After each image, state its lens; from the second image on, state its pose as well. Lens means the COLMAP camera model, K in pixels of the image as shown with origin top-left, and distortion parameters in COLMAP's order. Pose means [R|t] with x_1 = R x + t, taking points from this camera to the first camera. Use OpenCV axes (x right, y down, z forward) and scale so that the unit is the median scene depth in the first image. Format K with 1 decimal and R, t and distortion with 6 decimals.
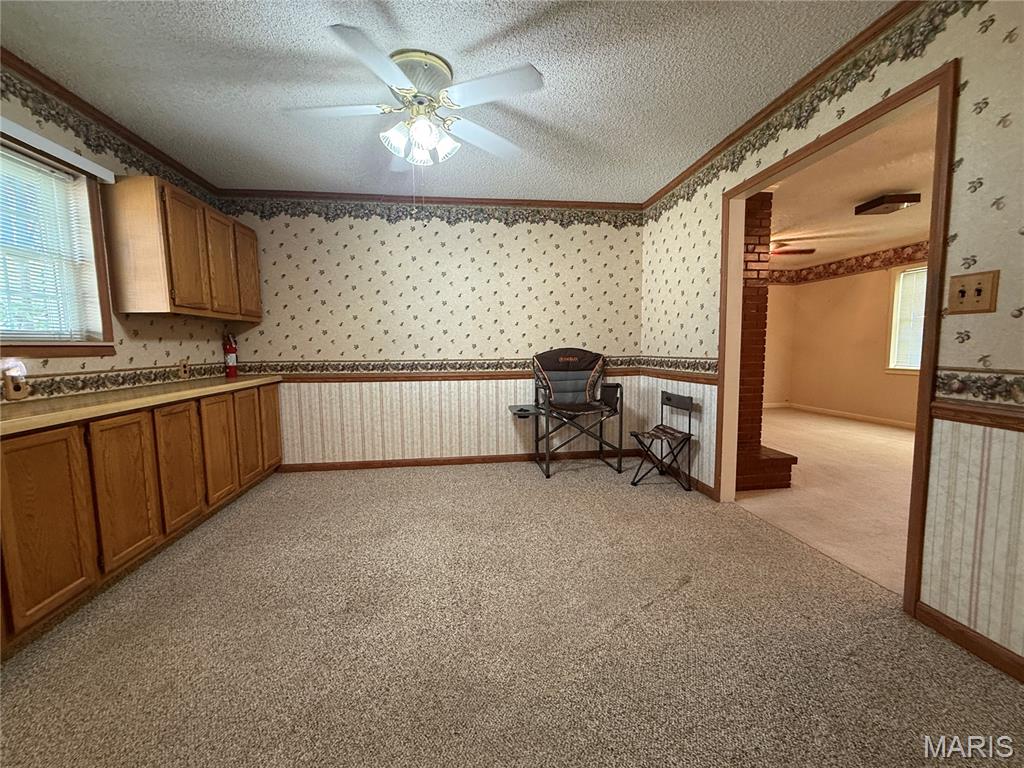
lens RADIAL K [[409.0, 0, 509.3], [0, 409.0, 382.9], [0, 0, 1]] dist [0.000708, 0.000160]
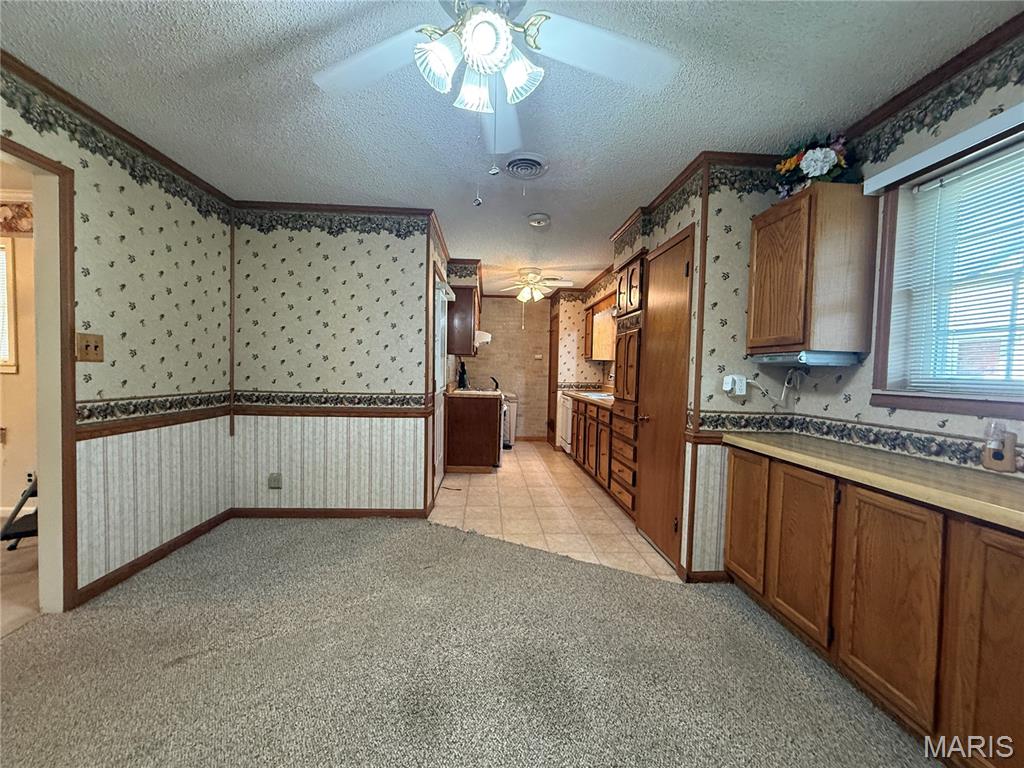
lens RADIAL K [[409.0, 0, 508.9], [0, 409.0, 383.4], [0, 0, 1]] dist [0.000708, 0.000160]
pose [[-0.997348, -0.011866, 0.071810, -0.237235], [-0.002869, 0.992264, 0.124111, -0.153862], [-0.072727, 0.123576, -0.989666, 1.289846]]
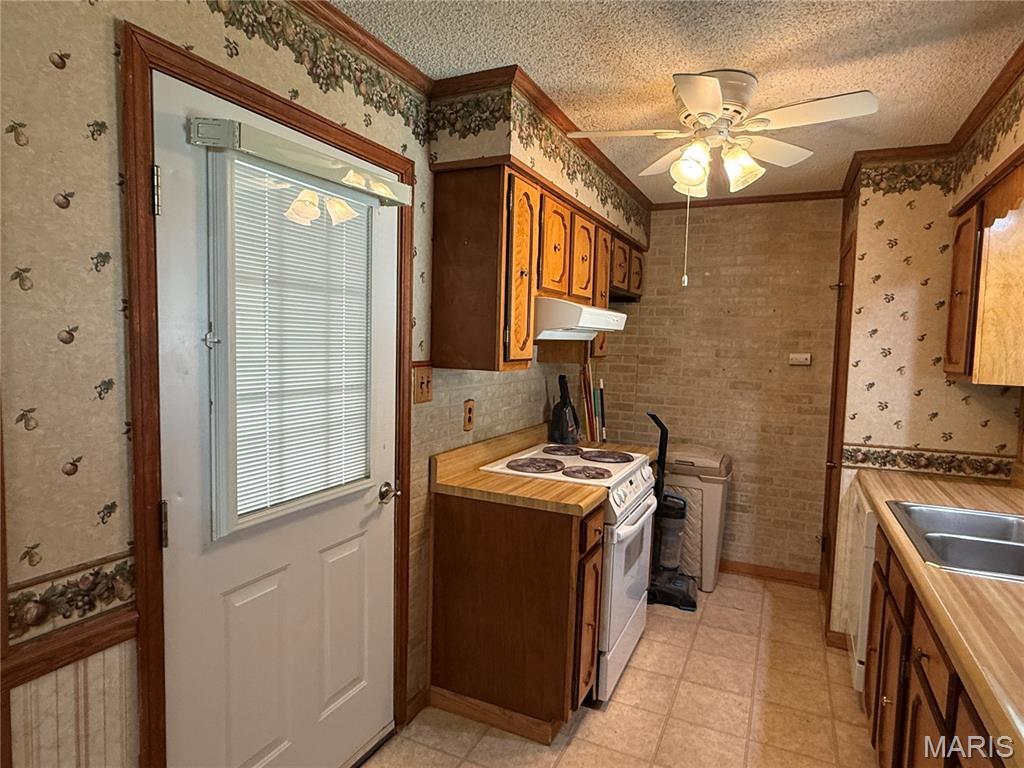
lens RADIAL K [[602.6, 0, 507.1], [0, 602.6, 382.9], [0, 0, 1]] dist [0.001953, -0.002164]
pose [[-0.844030, -0.047403, 0.534197, -0.420545], [0.030806, 0.990156, 0.136537, -0.157570], [-0.535411, 0.131697, -0.834261, 0.202764]]
